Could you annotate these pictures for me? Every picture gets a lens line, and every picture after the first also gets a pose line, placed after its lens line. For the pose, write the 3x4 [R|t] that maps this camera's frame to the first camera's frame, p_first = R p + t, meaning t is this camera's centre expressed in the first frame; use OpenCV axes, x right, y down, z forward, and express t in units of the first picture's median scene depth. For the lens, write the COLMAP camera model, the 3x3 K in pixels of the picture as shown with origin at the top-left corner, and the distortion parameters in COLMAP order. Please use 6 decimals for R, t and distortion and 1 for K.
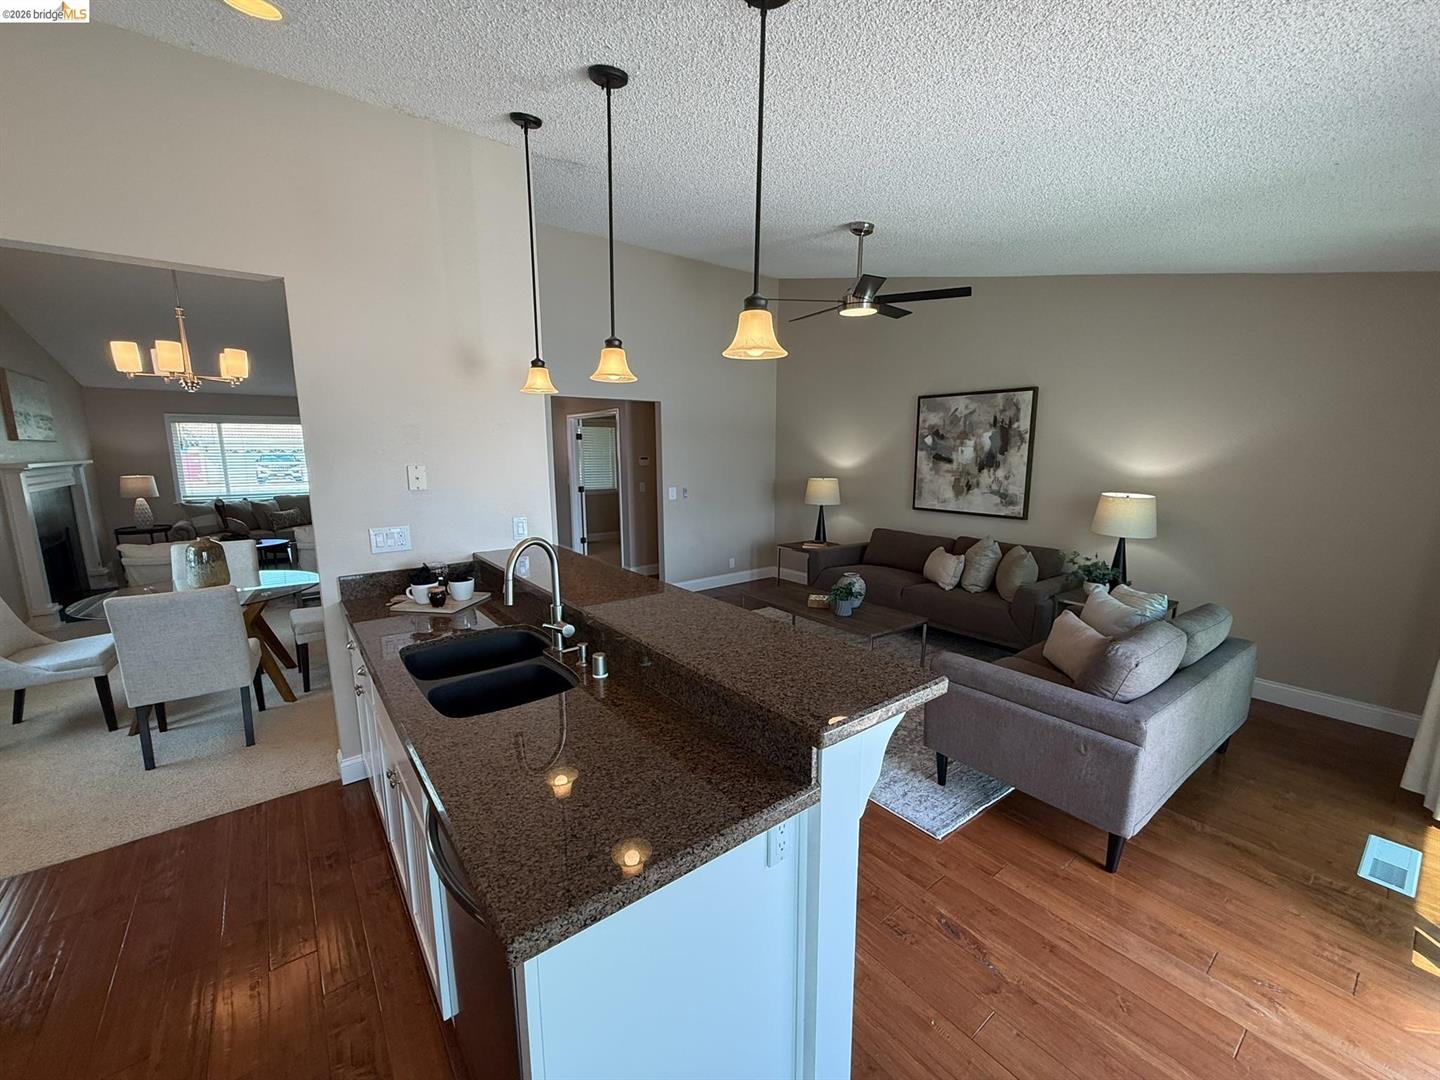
lens RADIAL K [[581.1, 0, 722.3], [0, 581.1, 541.6], [0, 0, 1]] dist [-0.000497, 0.000103]
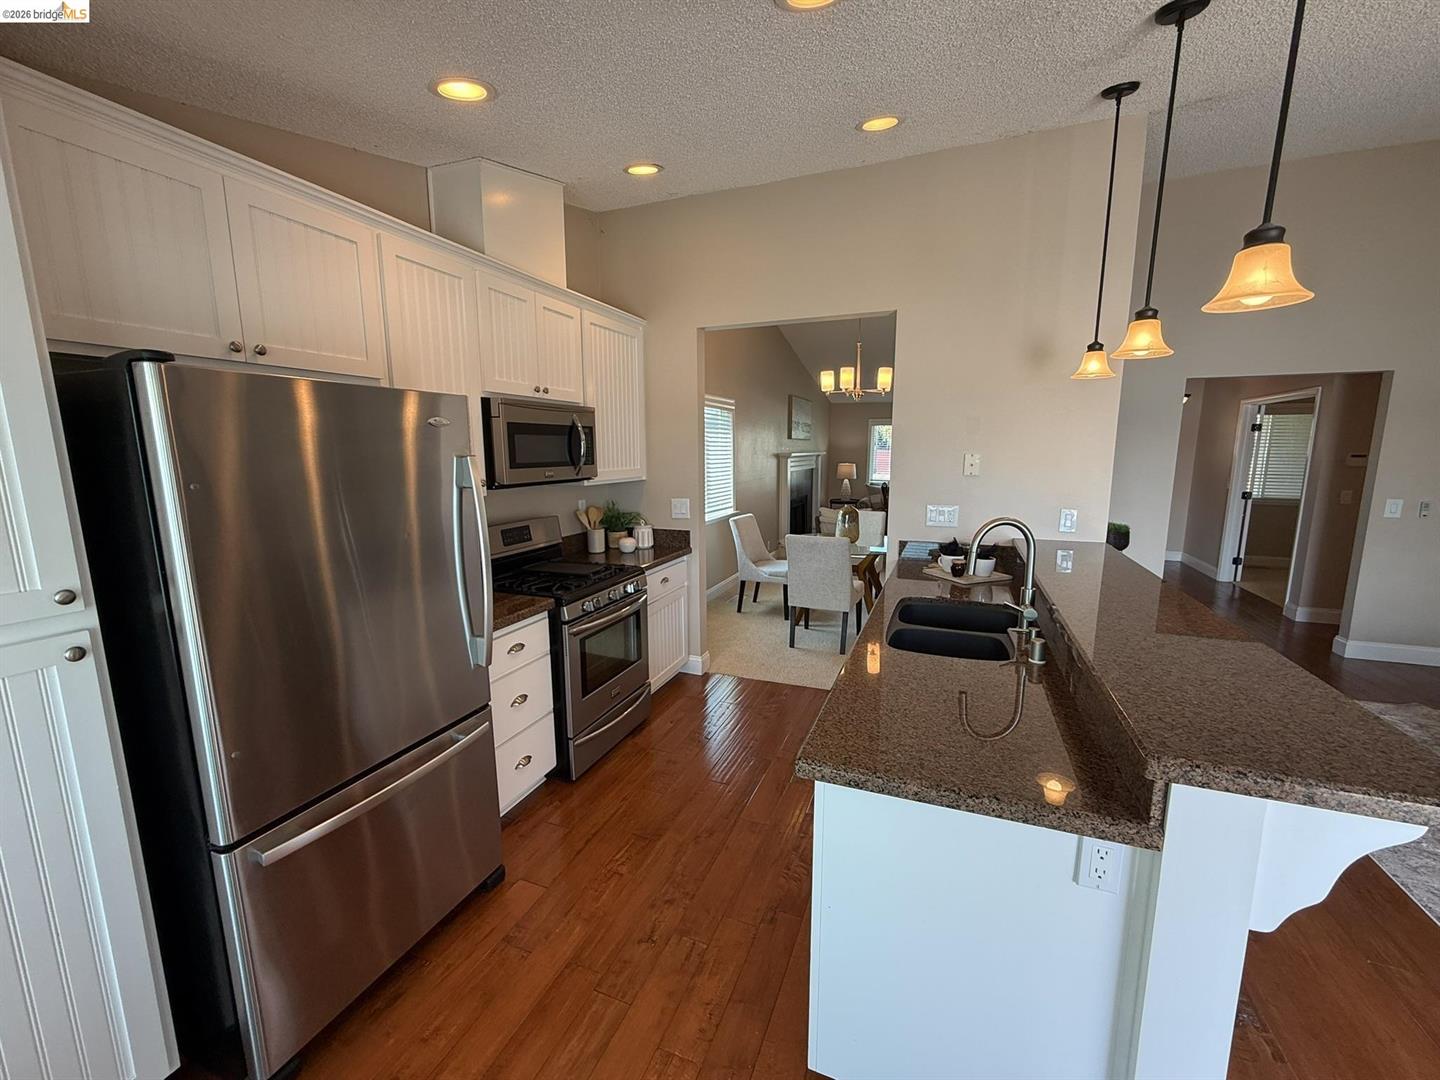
lens RADIAL K [[581.1, 0, 718.6], [0, 581.1, 539.3], [0, 0, 1]] dist [-0.000497, 0.000103]
pose [[0.506253, 0.135261, -0.851712, 0.285987], [-0.136565, 0.987735, 0.075690, 0.021185], [0.851503, 0.077996, 0.518516, 0.007343]]
